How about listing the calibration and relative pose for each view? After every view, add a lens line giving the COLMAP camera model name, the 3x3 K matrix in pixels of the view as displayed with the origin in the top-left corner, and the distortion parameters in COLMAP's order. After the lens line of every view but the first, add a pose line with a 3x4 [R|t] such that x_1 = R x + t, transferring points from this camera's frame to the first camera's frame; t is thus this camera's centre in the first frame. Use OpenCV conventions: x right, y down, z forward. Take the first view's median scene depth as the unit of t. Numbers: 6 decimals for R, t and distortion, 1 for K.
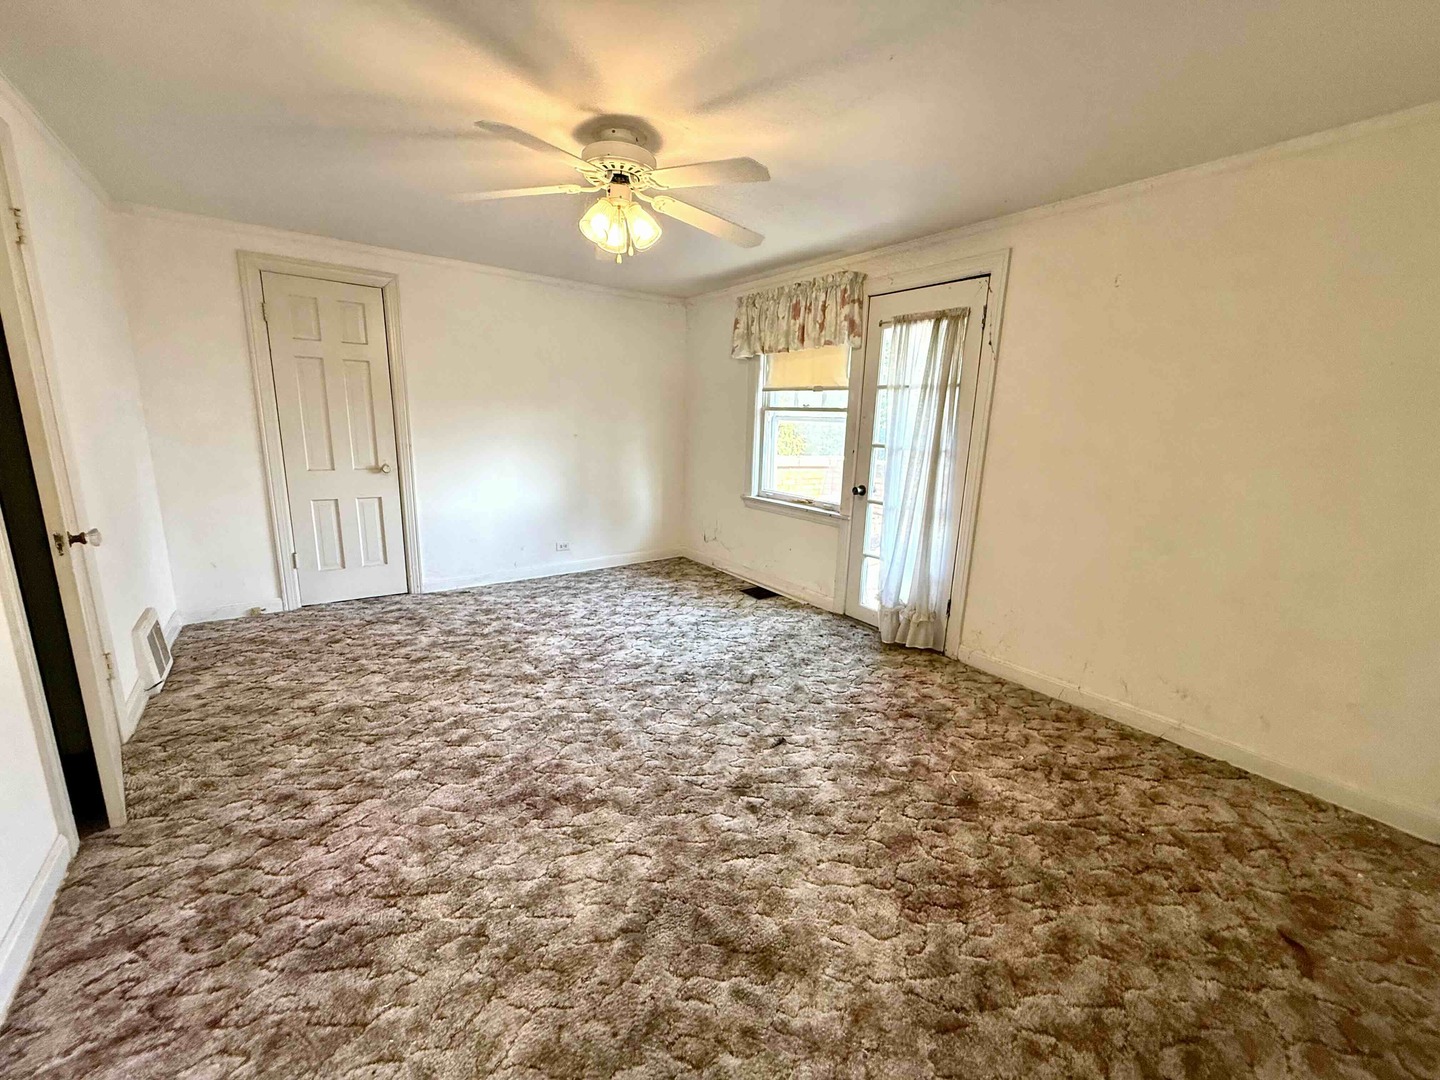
lens RADIAL K [[576.2, 0, 724.0], [0, 576.2, 540.0], [0, 0, 1]] dist [0.000603, -0.000349]
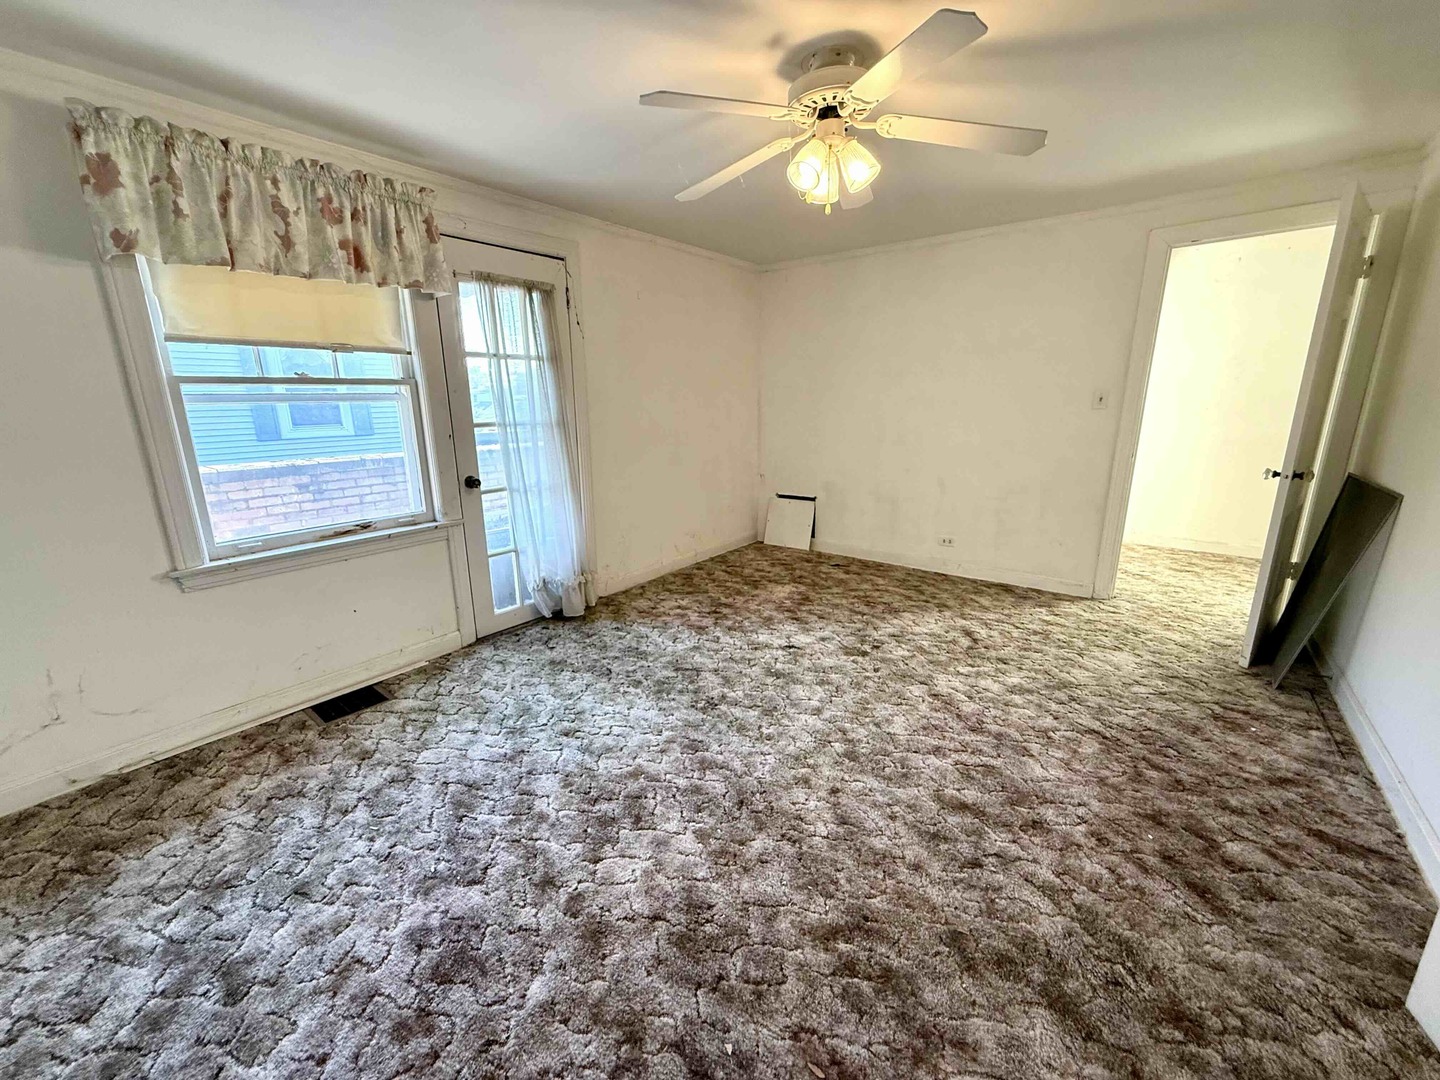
lens RADIAL K [[576.2, 0, 711.0], [0, 576.2, 538.3], [0, 0, 1]] dist [0.000603, -0.000349]
pose [[-0.260186, -0.259173, 0.930125, -0.667330], [0.210885, 0.924793, 0.316679, -0.212280], [-0.942248, 0.278545, -0.185963, 0.914686]]
